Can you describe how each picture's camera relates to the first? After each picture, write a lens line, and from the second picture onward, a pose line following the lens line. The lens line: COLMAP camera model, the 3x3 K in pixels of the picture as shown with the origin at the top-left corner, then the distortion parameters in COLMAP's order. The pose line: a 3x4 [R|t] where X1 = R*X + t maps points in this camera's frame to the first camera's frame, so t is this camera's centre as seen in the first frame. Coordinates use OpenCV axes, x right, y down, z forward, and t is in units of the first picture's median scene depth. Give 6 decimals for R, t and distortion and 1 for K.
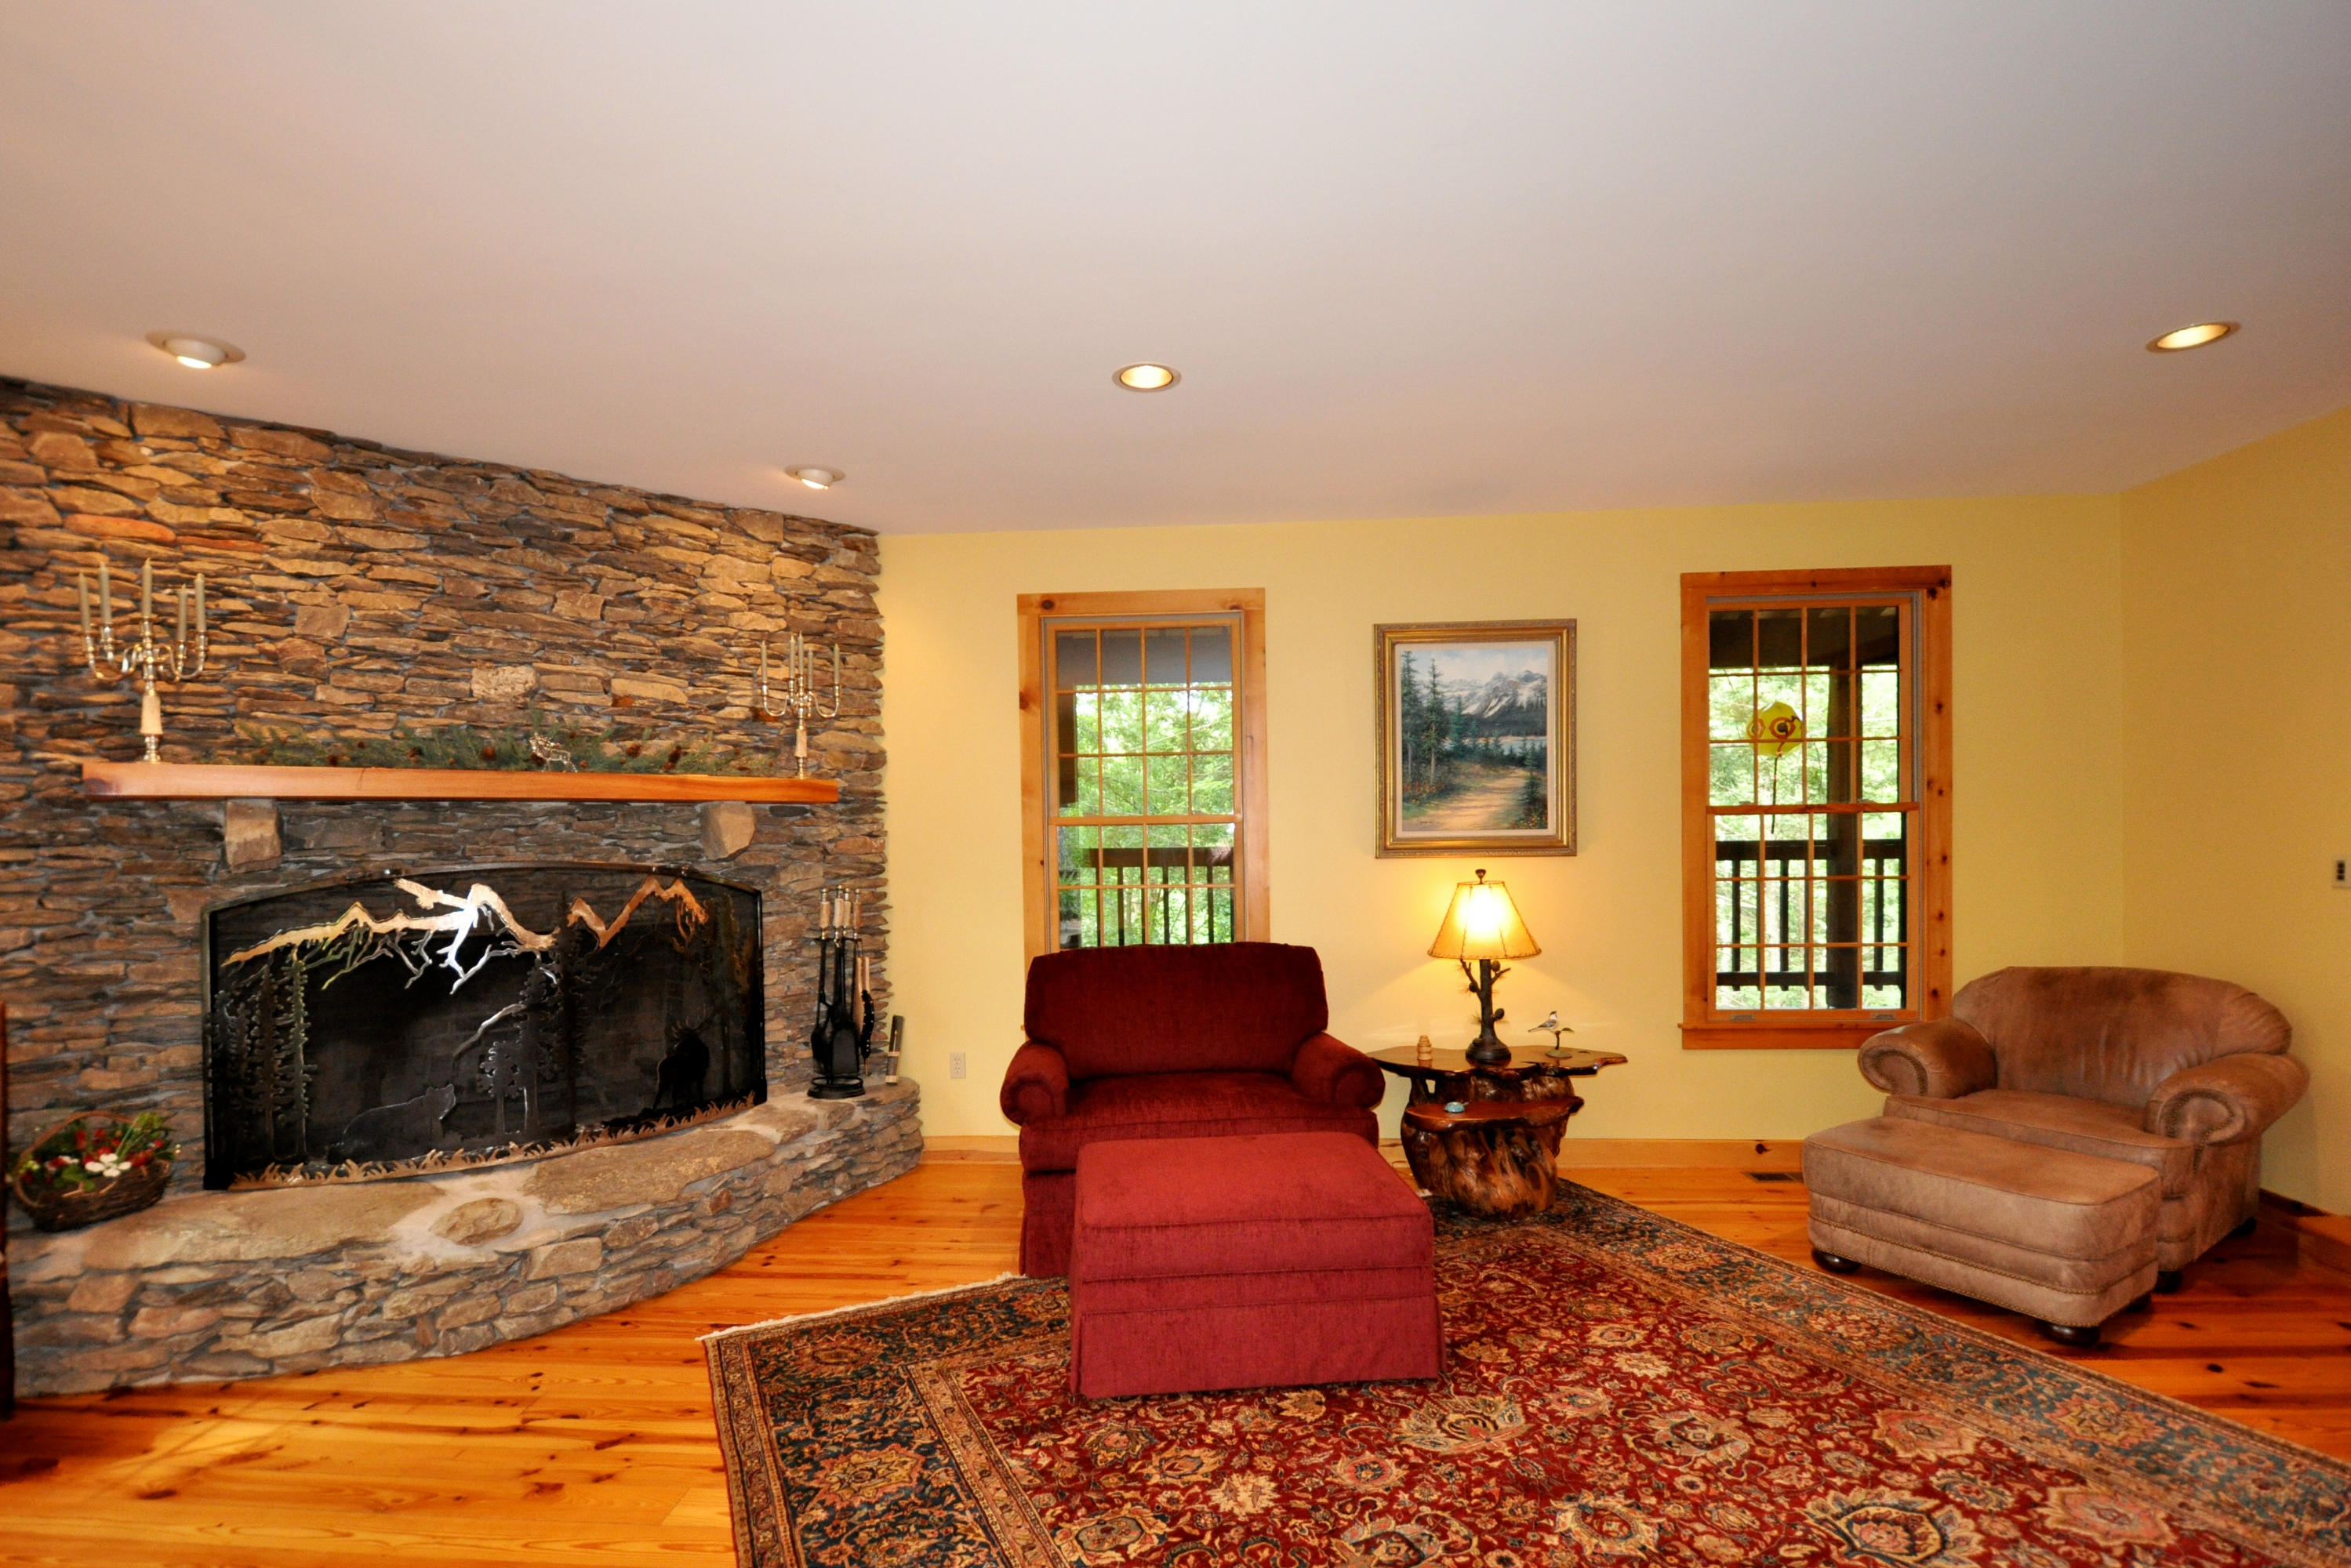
lens RADIAL K [[1075.9, 0, 1162.9], [0, 1075.9, 863.7], [0, 0, 1]] dist [0.015858, -0.021727]
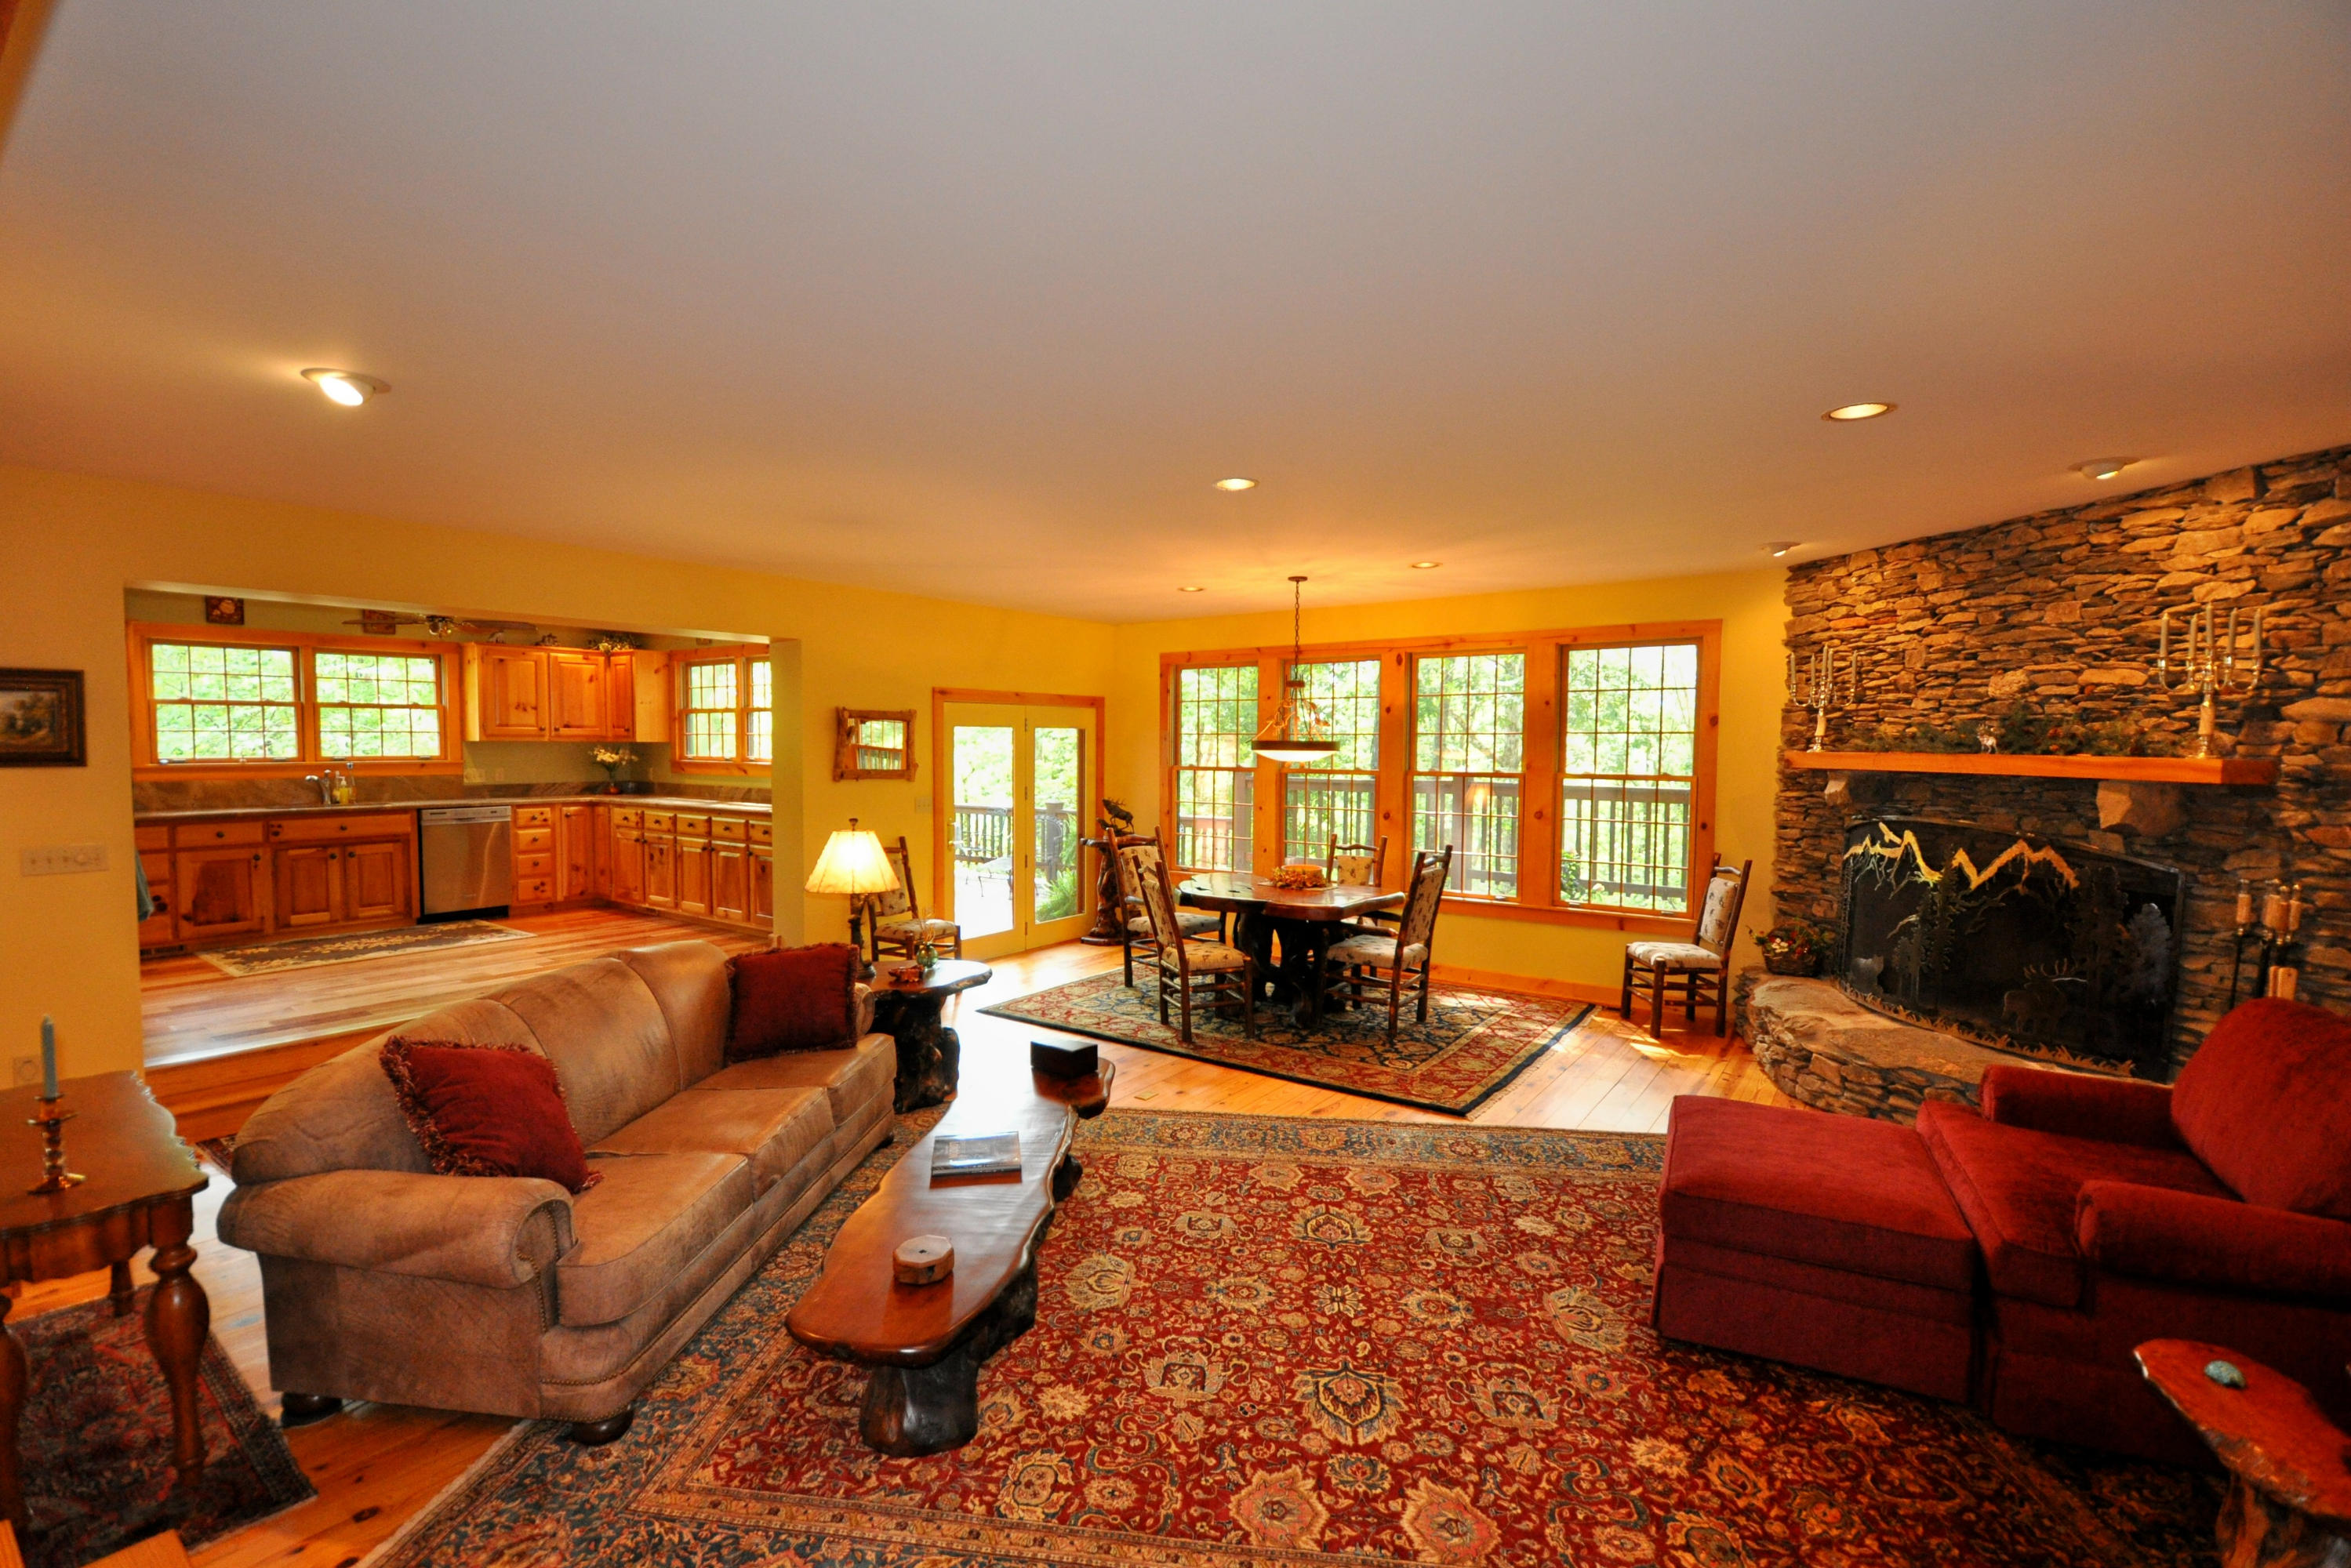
lens RADIAL K [[1029.1, 0, 1164.9], [0, 1029.1, 808.1], [0, 0, 1]] dist [0.000349, -0.017137]
pose [[-0.527594, 0.067061, -0.846846, 0.980639], [-0.021499, 0.995506, 0.092228, -0.106805], [0.849225, 0.066865, -0.523781, 0.769227]]
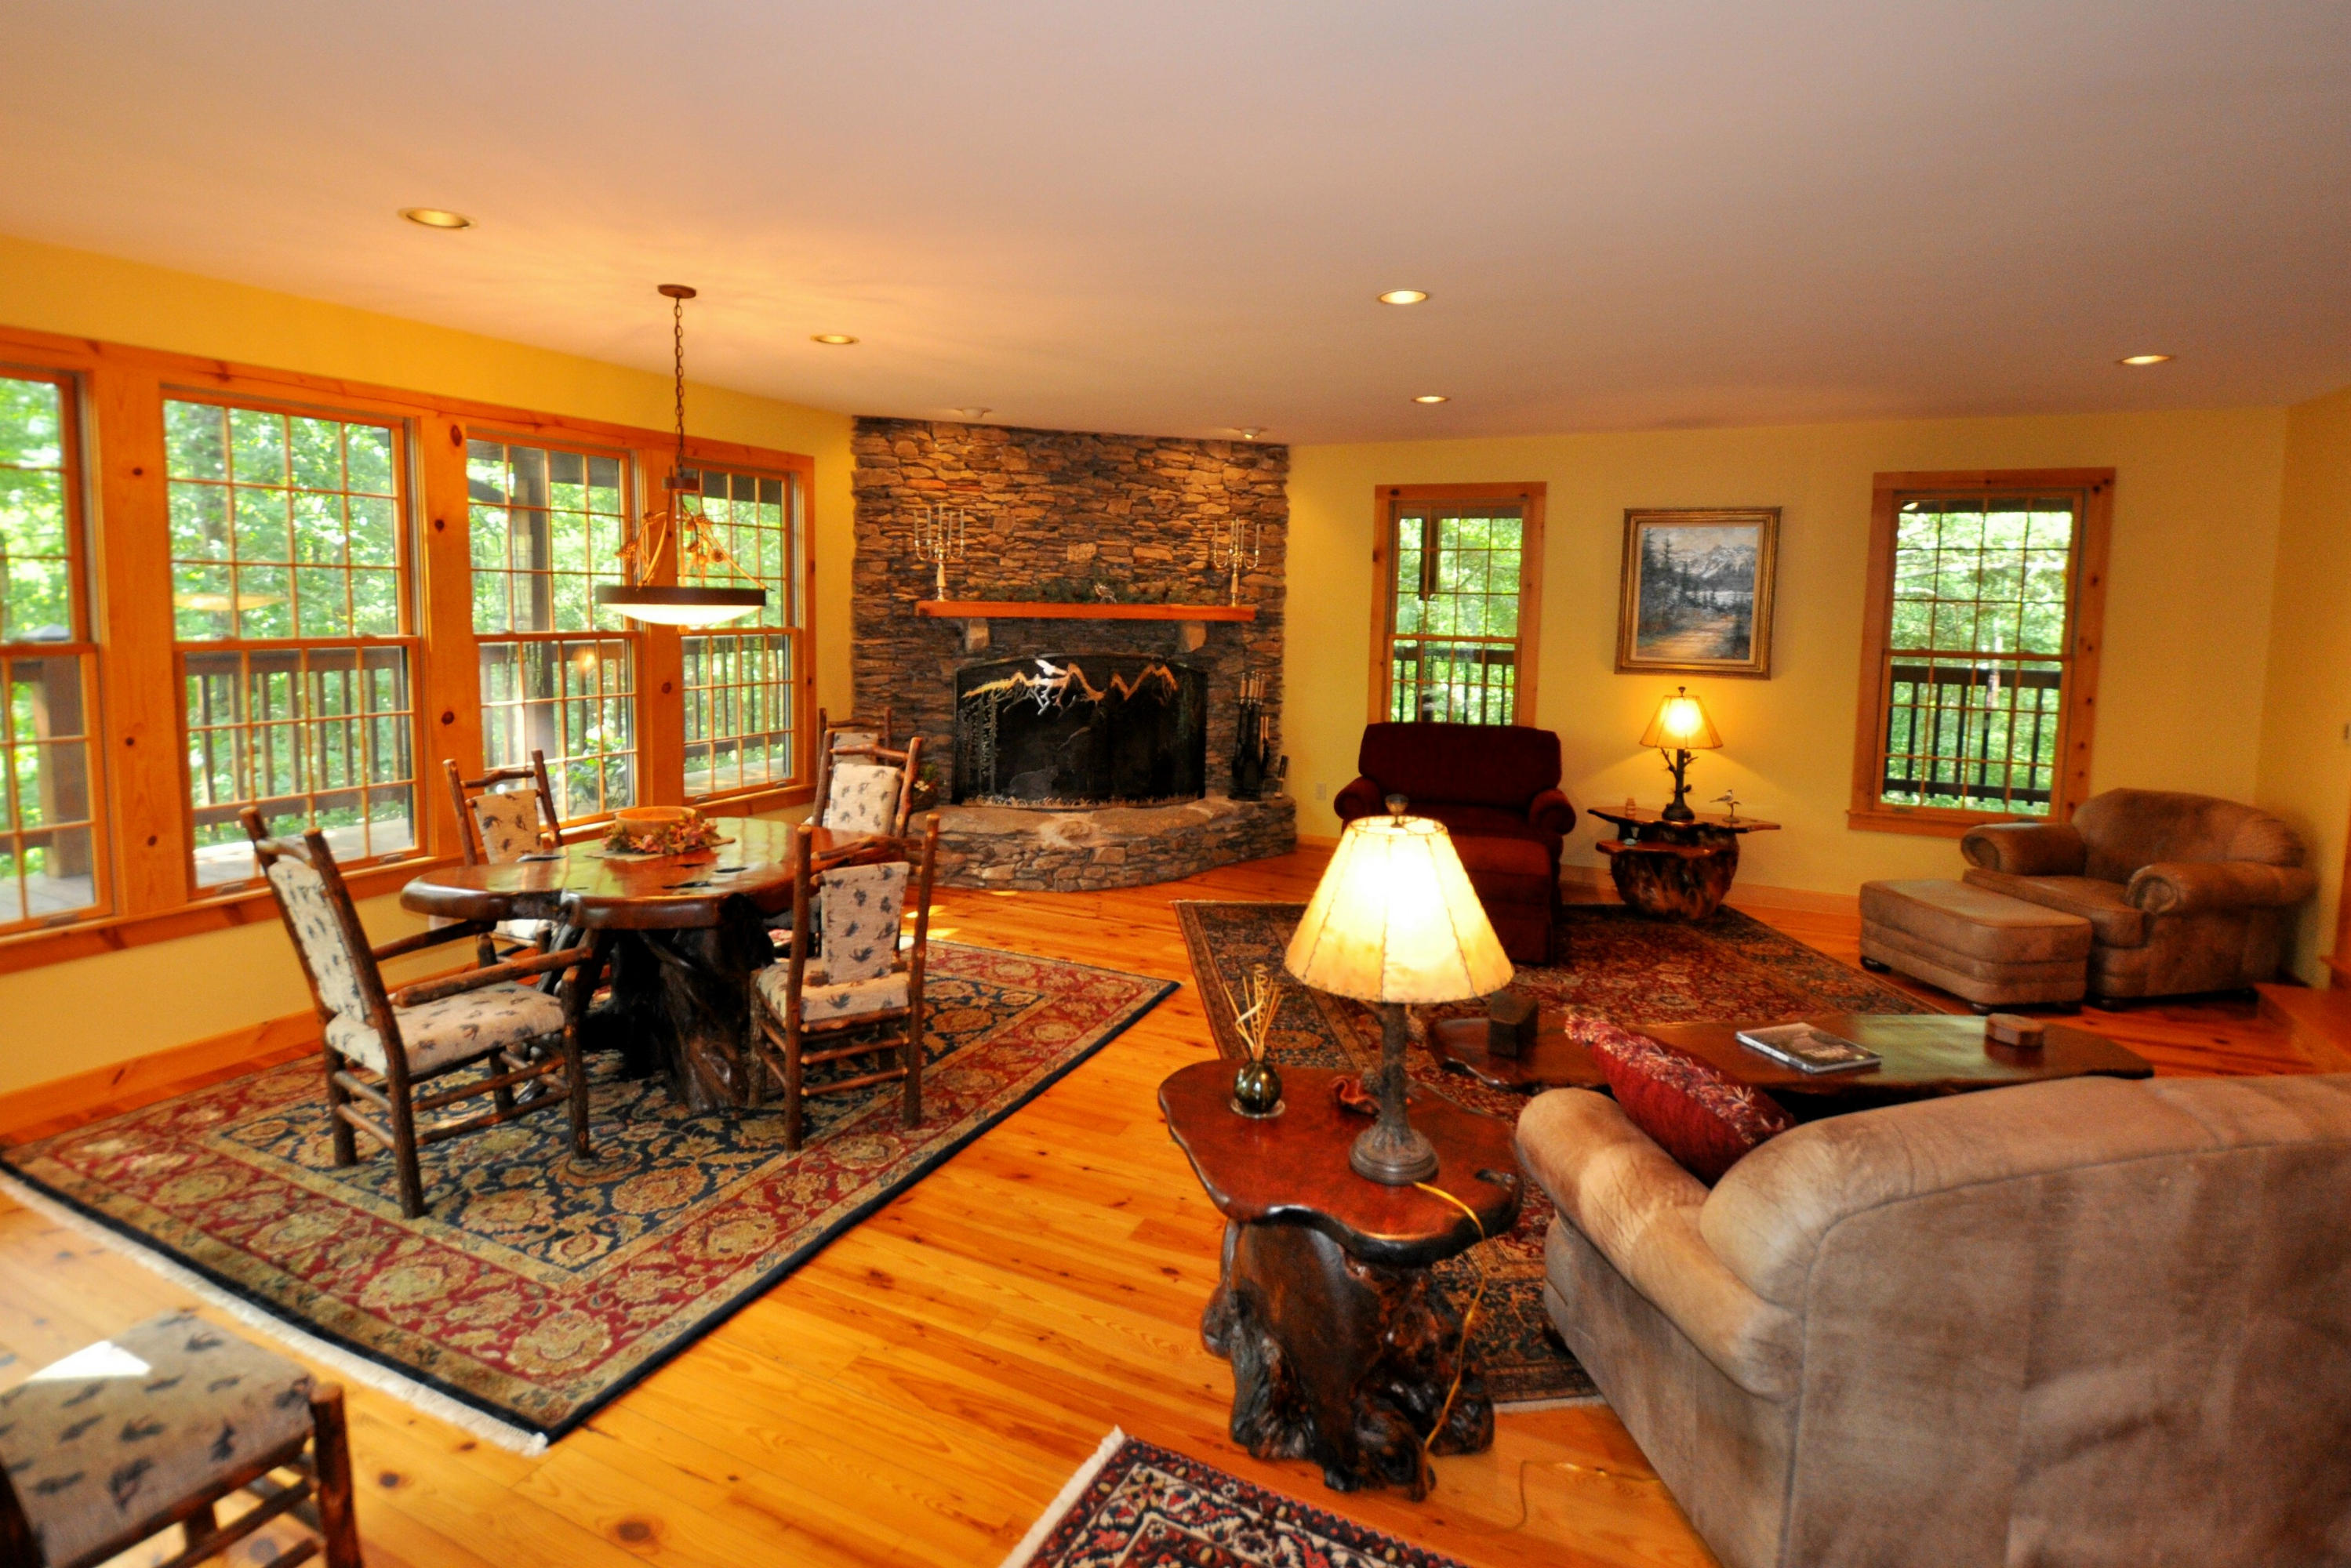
lens RADIAL K [[1131.8, 0, 1155.4], [0, 1131.8, 708.4], [0, 0, 1]] dist [-0.000922, -0.000400]
pose [[0.923925, 0.068742, -0.376348, 0.237823], [-0.043979, 0.996287, 0.074010, -0.050887], [0.380038, -0.051828, 0.923518, -0.716979]]
